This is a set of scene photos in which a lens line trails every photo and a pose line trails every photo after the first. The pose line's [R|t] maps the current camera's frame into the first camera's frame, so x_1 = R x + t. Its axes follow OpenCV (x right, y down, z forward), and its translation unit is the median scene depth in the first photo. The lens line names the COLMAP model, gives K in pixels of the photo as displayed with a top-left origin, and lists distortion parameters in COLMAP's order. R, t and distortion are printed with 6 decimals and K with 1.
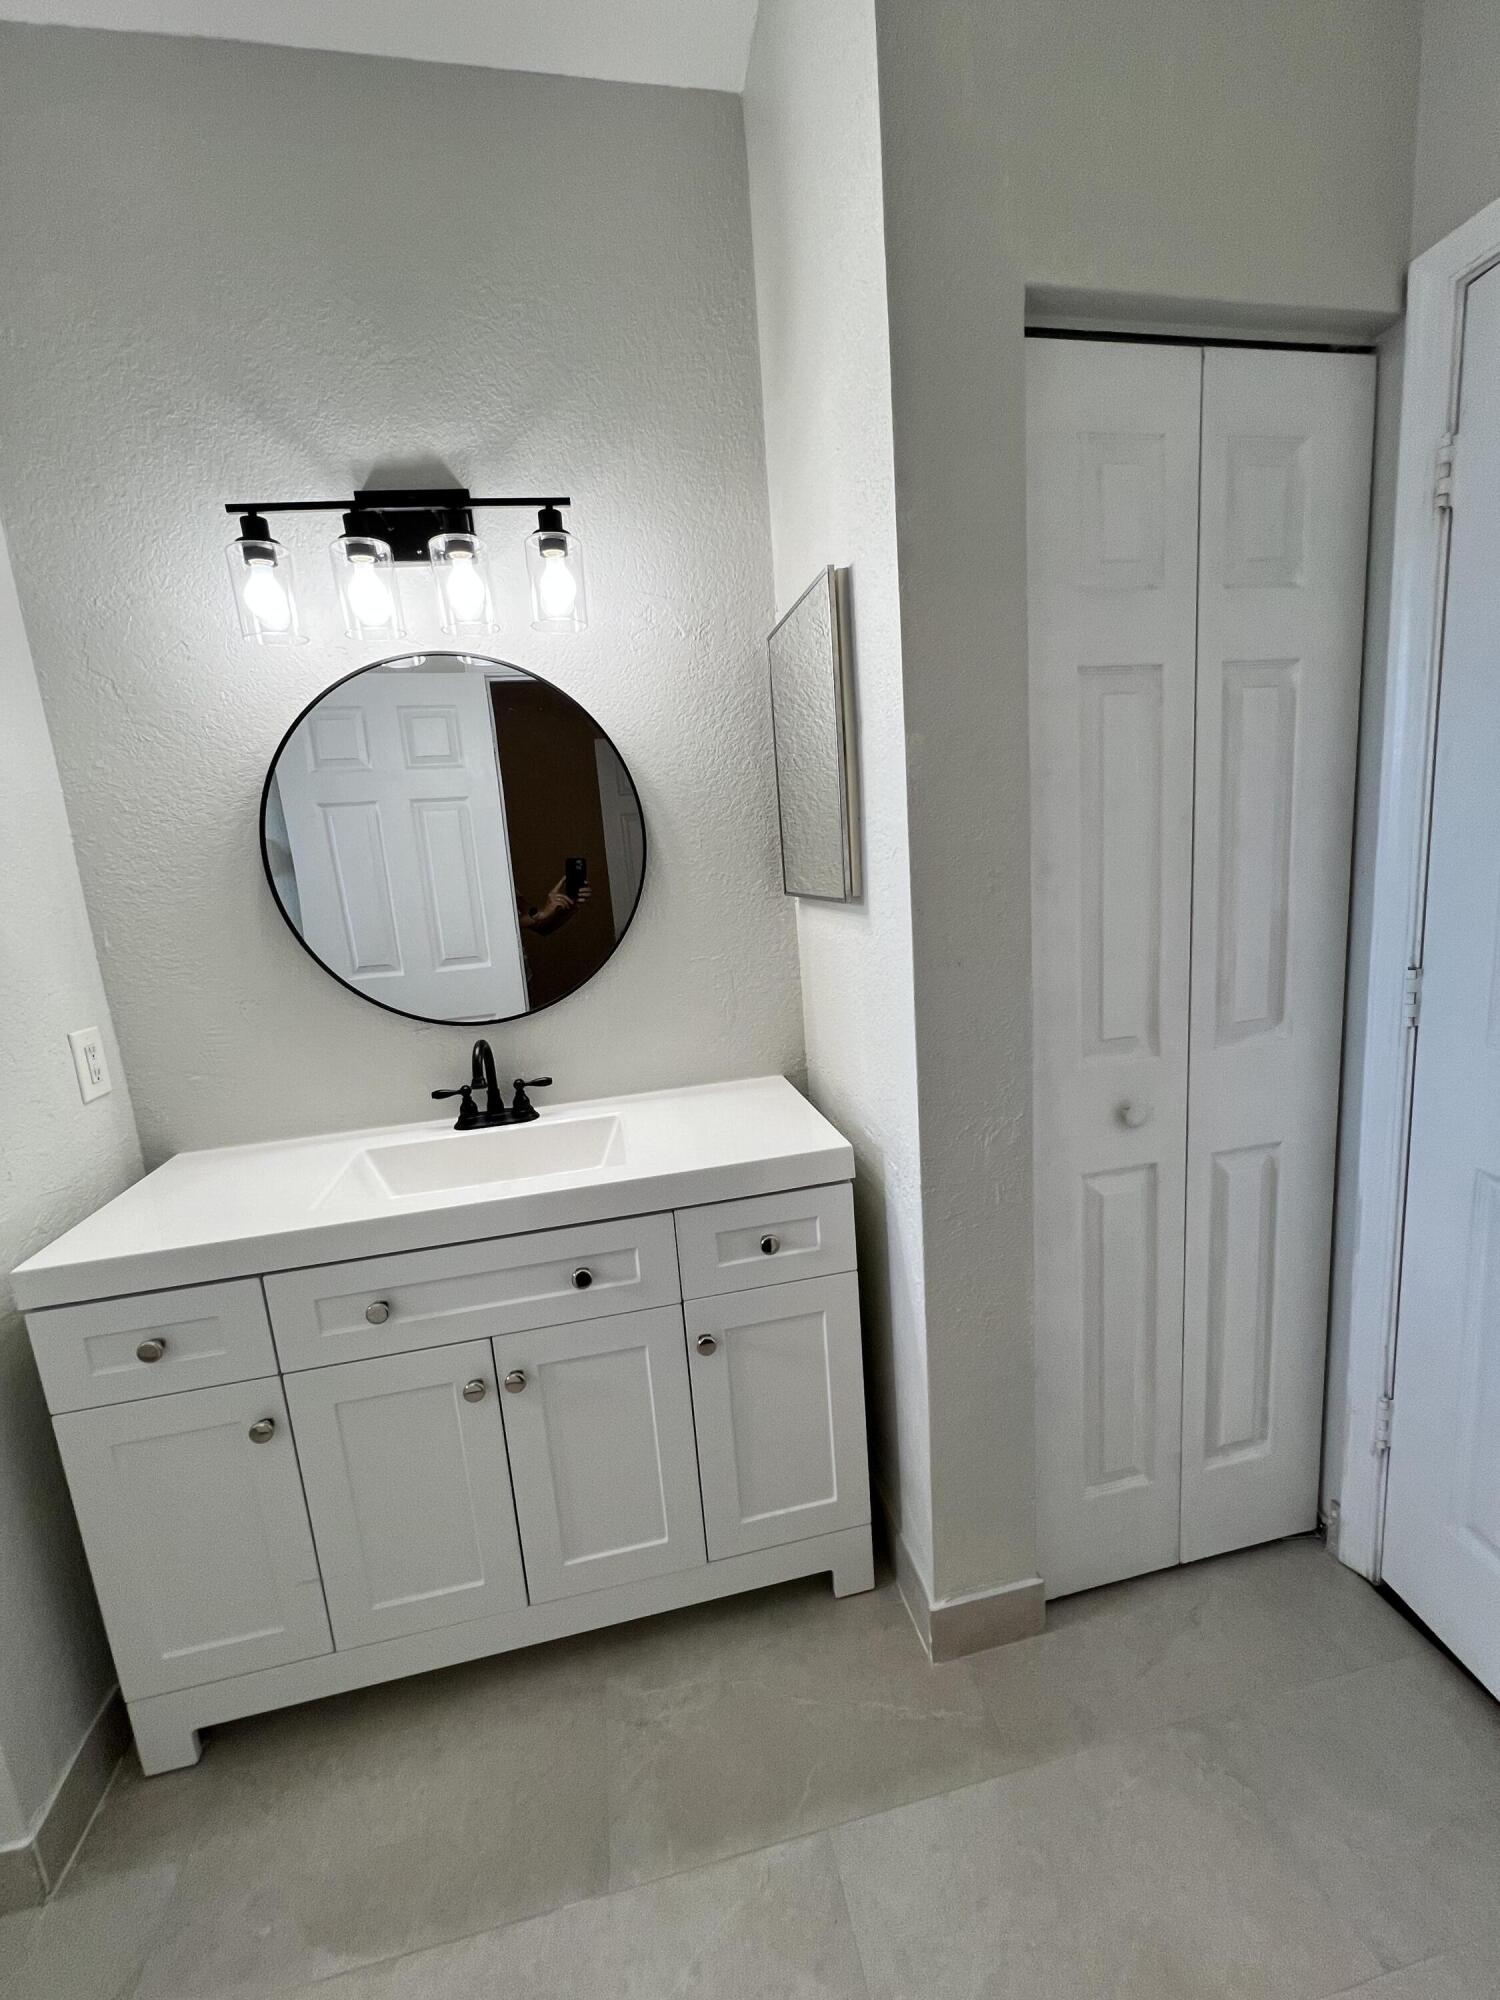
lens RADIAL K [[800.7, 0, 749.2], [0, 800.7, 1004.1], [0, 0, 1]] dist [-0.004378, 0.001022]
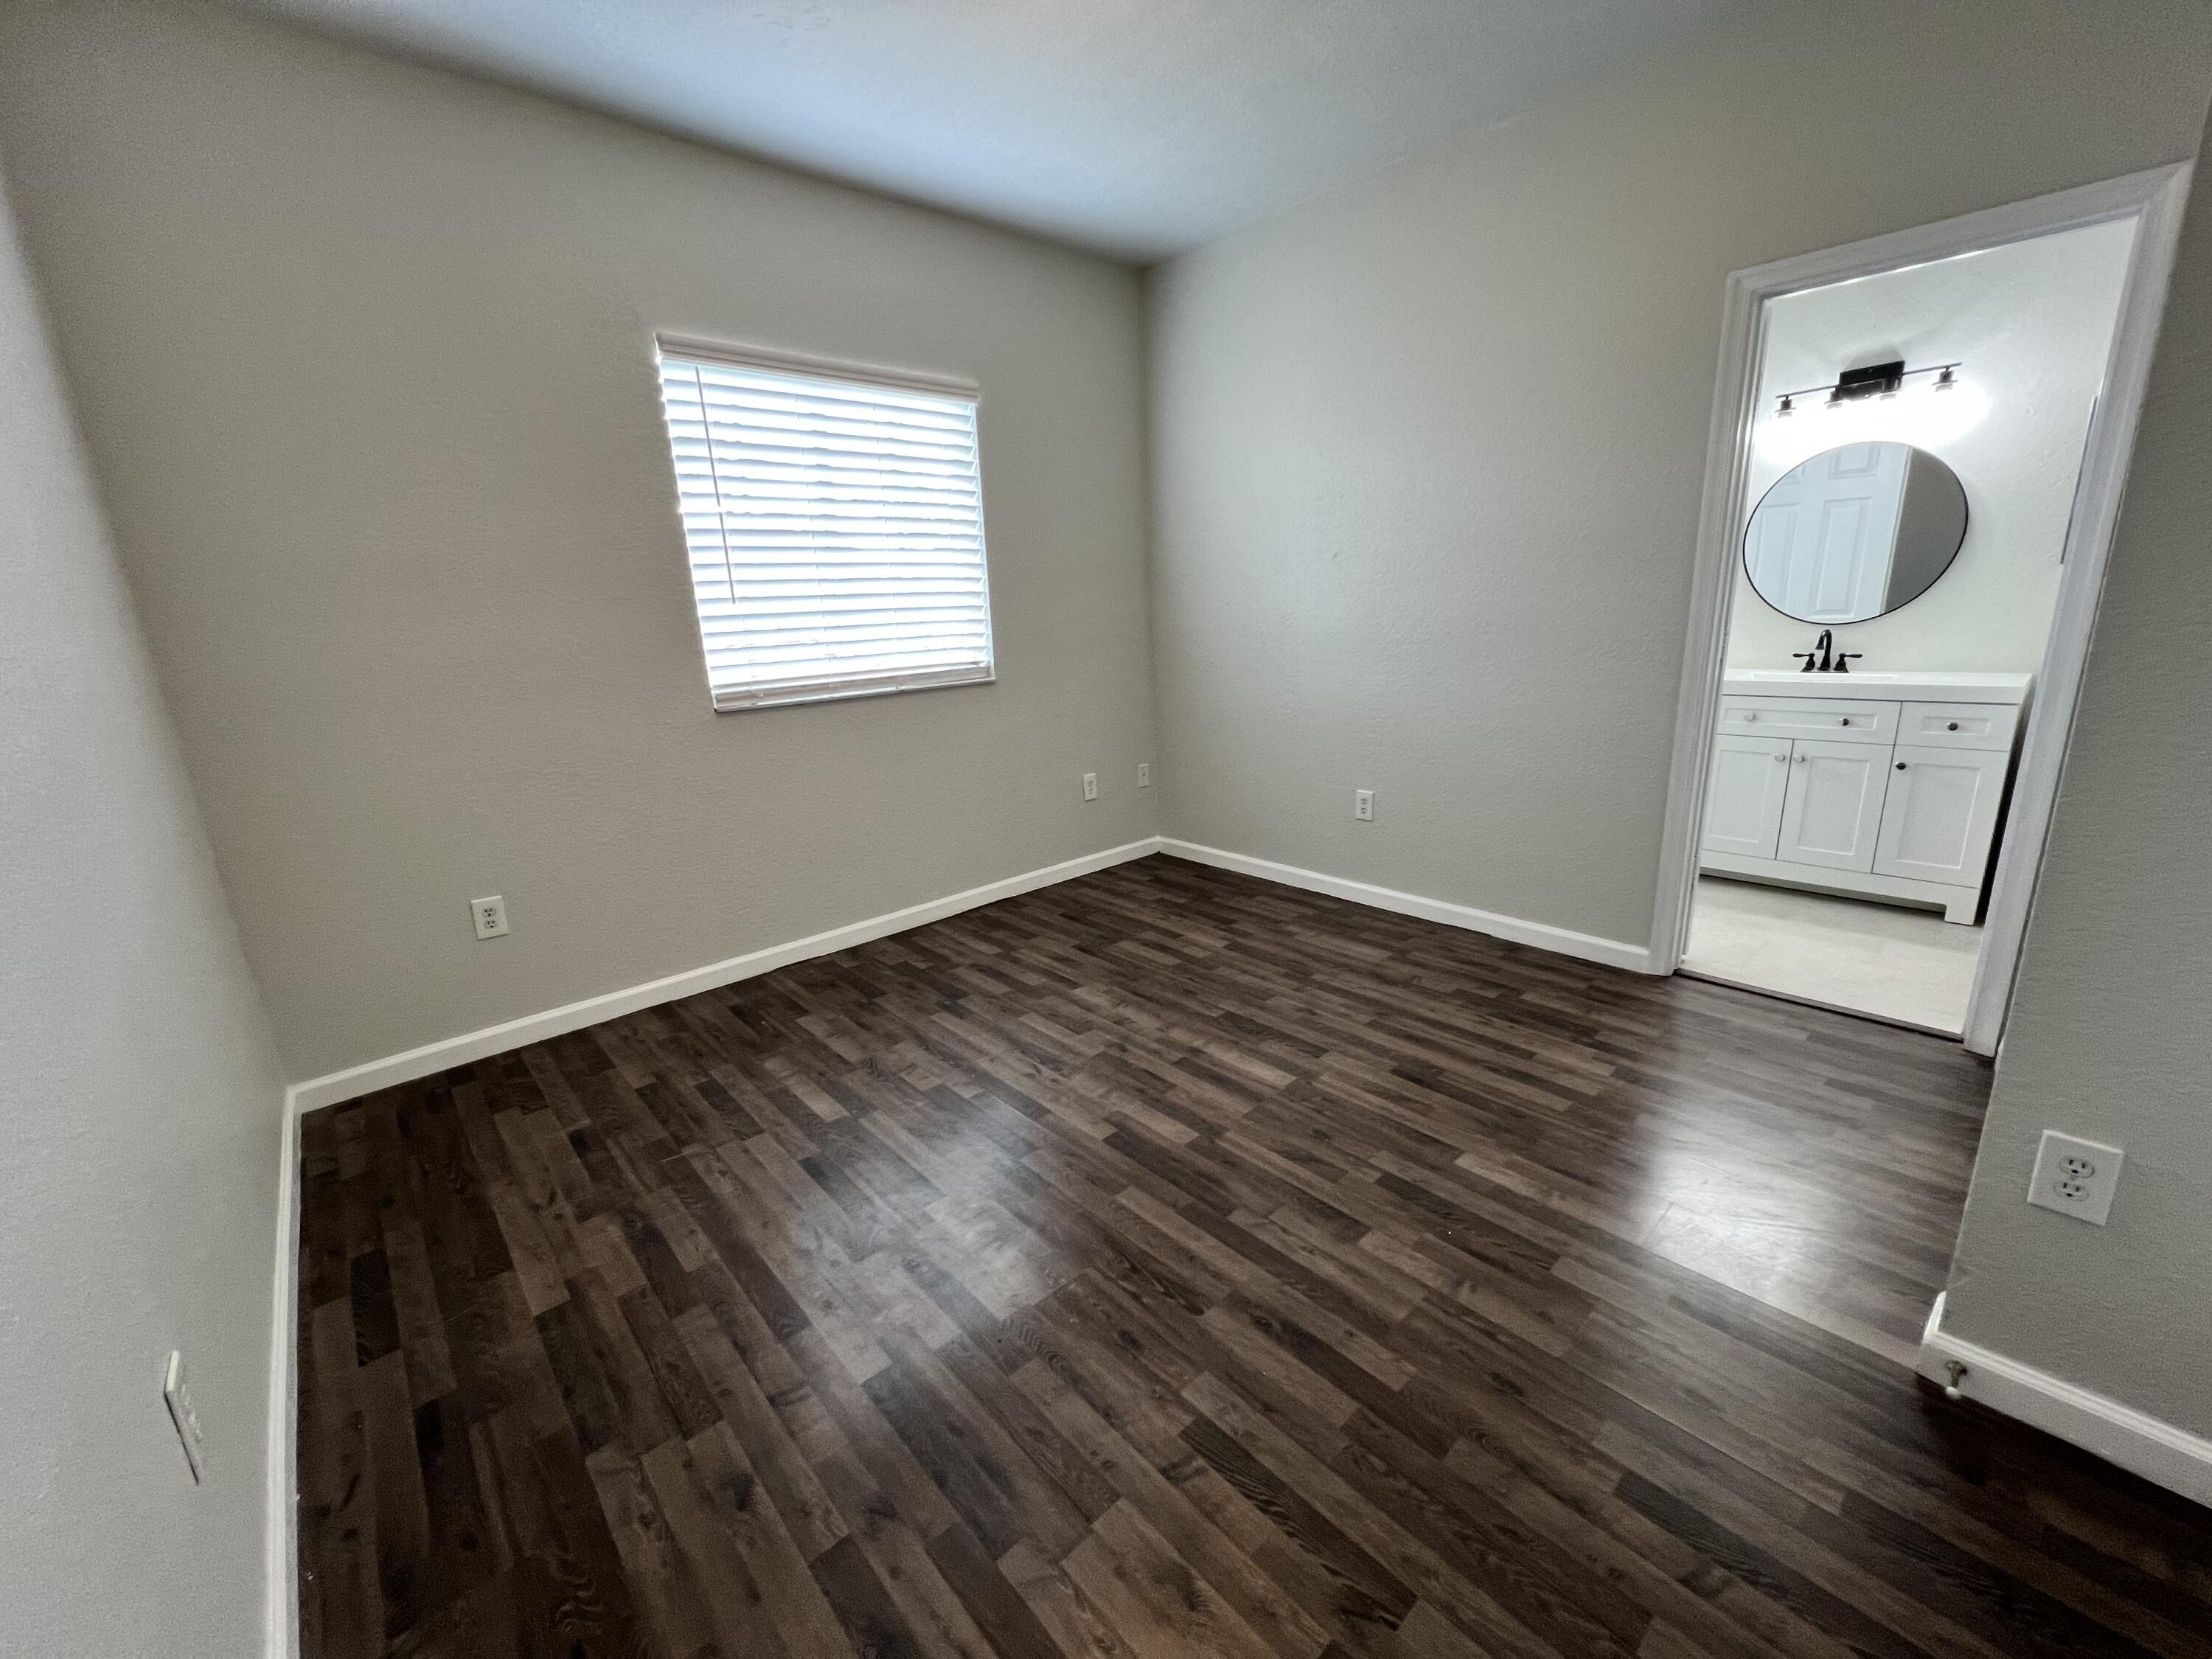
lens RADIAL K [[885.6, 0, 1106.5], [0, 885.6, 834.5], [0, 0, 1]] dist [-0.004378, 0.001022]
pose [[0.516422, 0.267235, -0.813568, 0.812583], [-0.147416, 0.963619, 0.222949, 0.364358], [0.843550, 0.004798, 0.537029, -2.089979]]
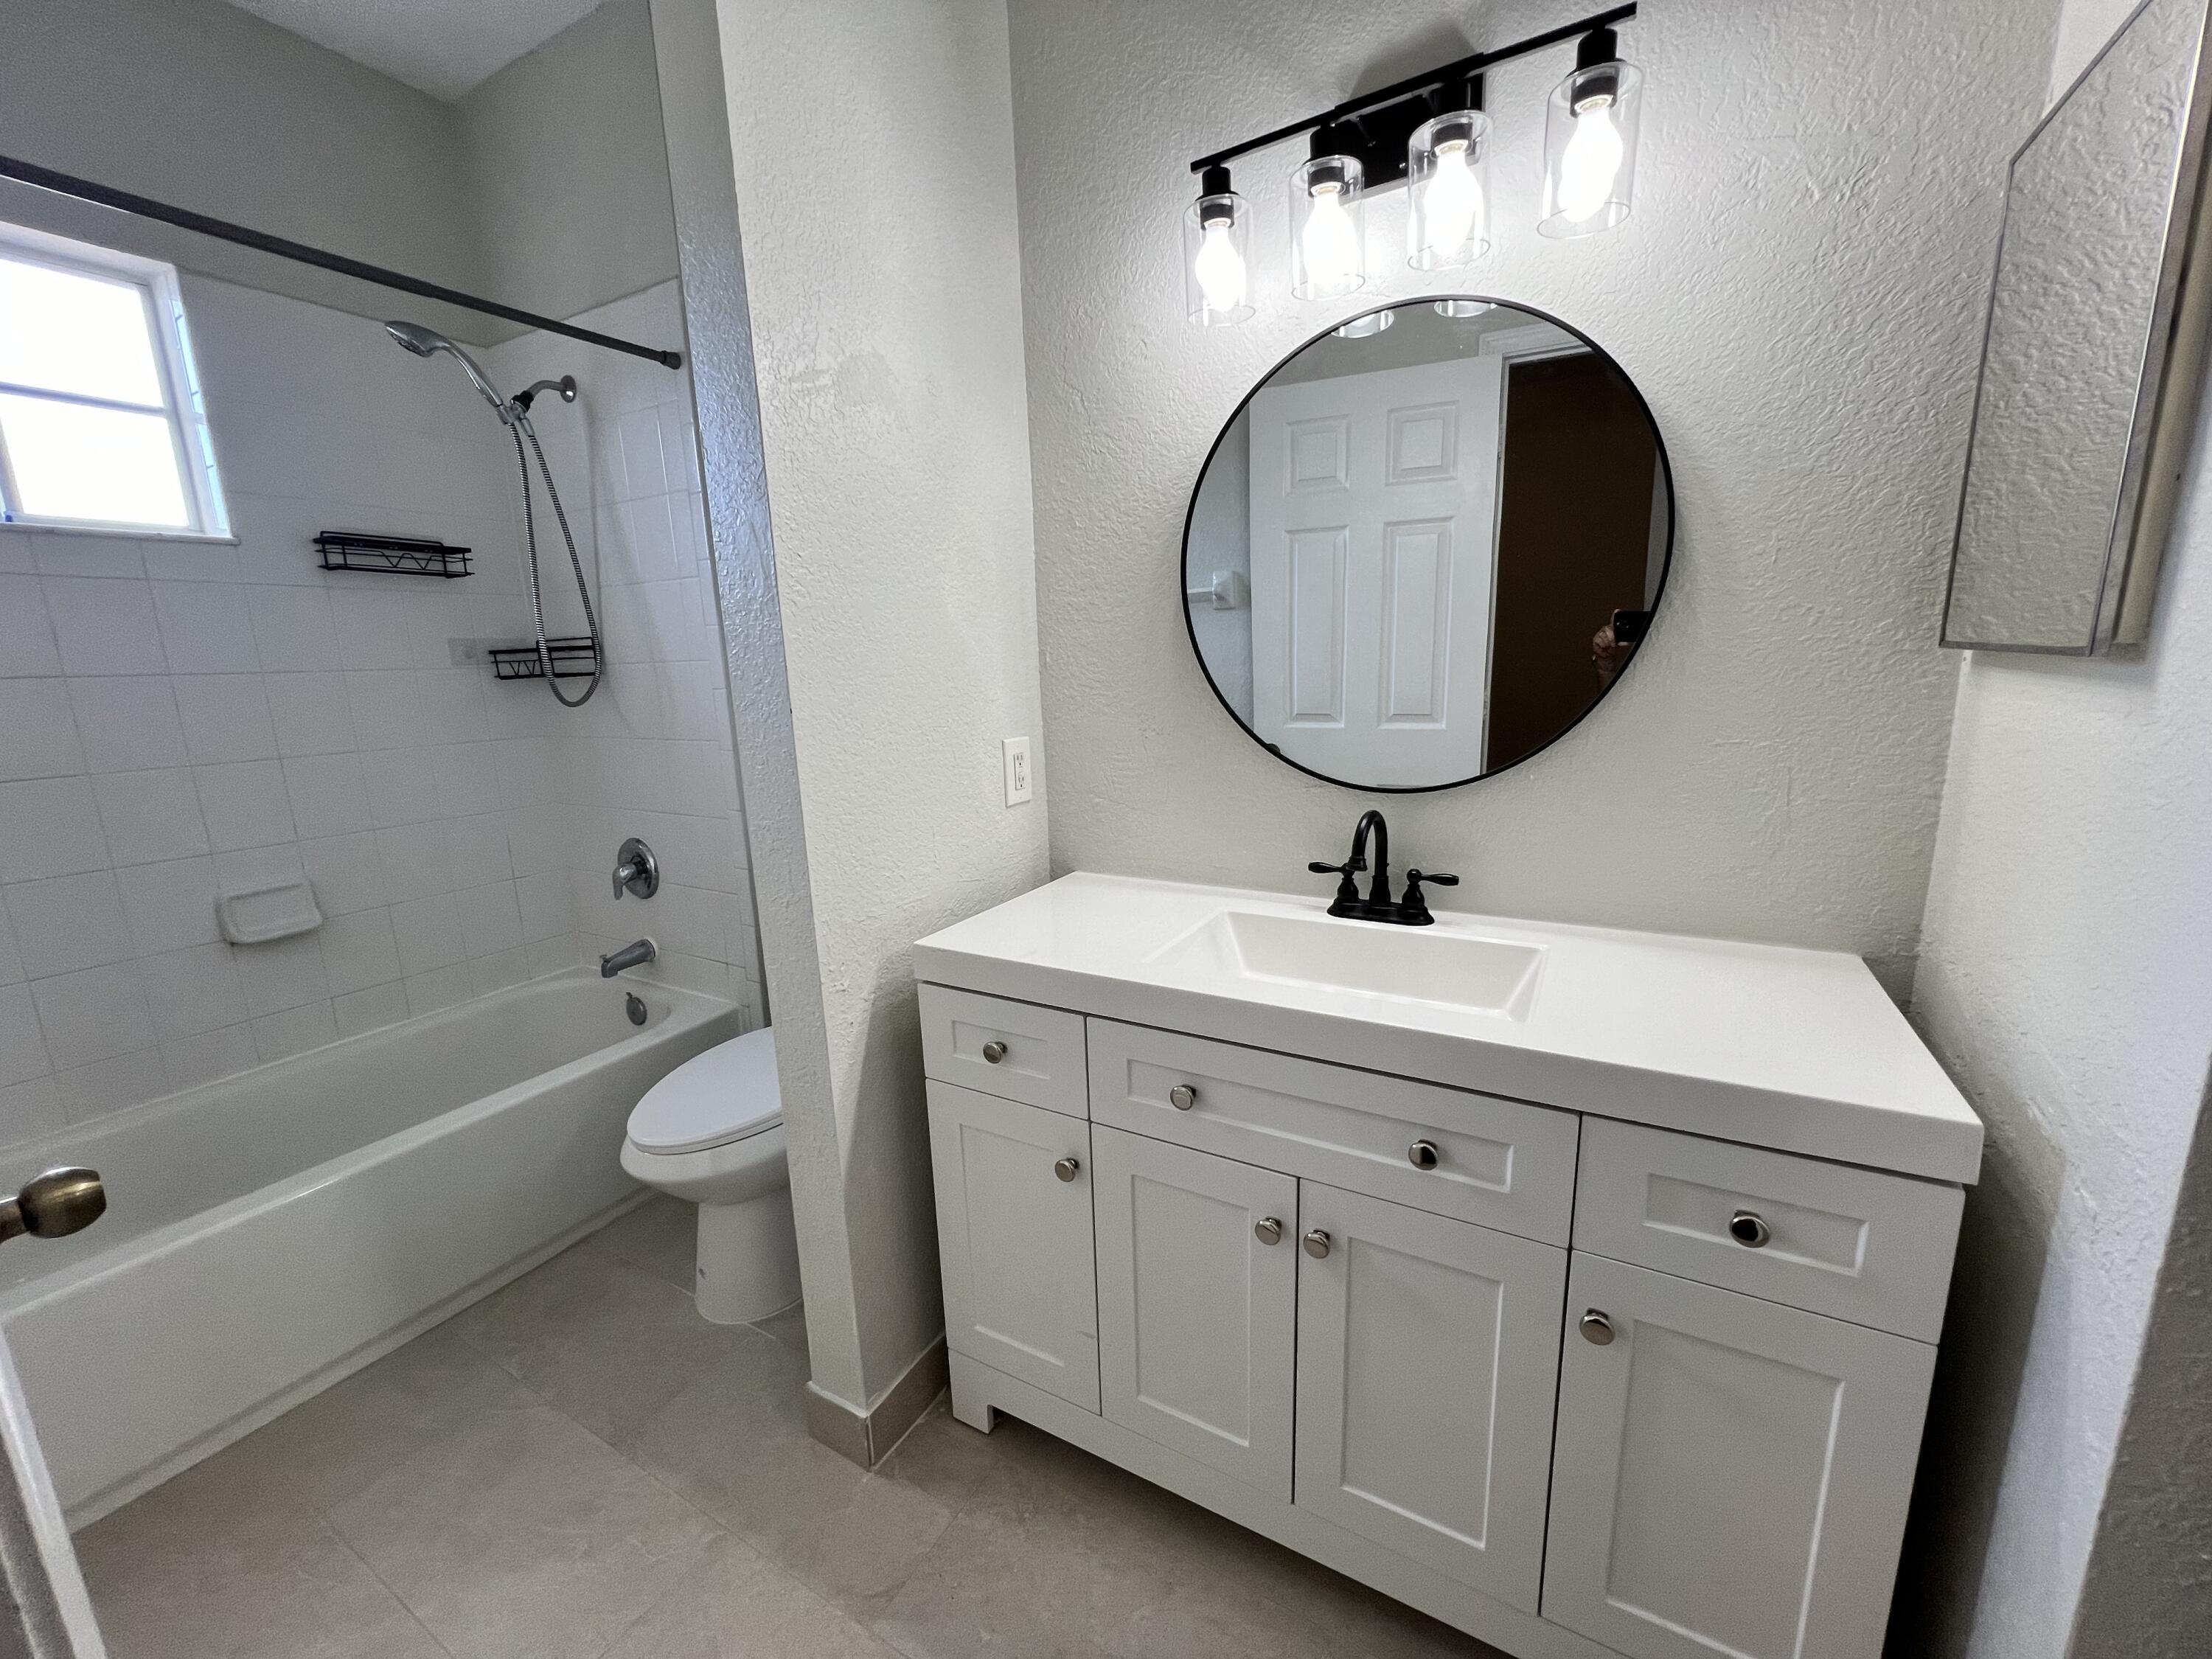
lens RADIAL K [[885.6, 0, 1109.0], [0, 885.6, 833.6], [0, 0, 1]] dist [-0.004378, 0.001022]
pose [[0.750835, 0.182772, -0.634698, 0.029033], [-0.140530, 0.983154, 0.116871, 0.002041], [0.645367, 0.001443, 0.763871, 0.180696]]
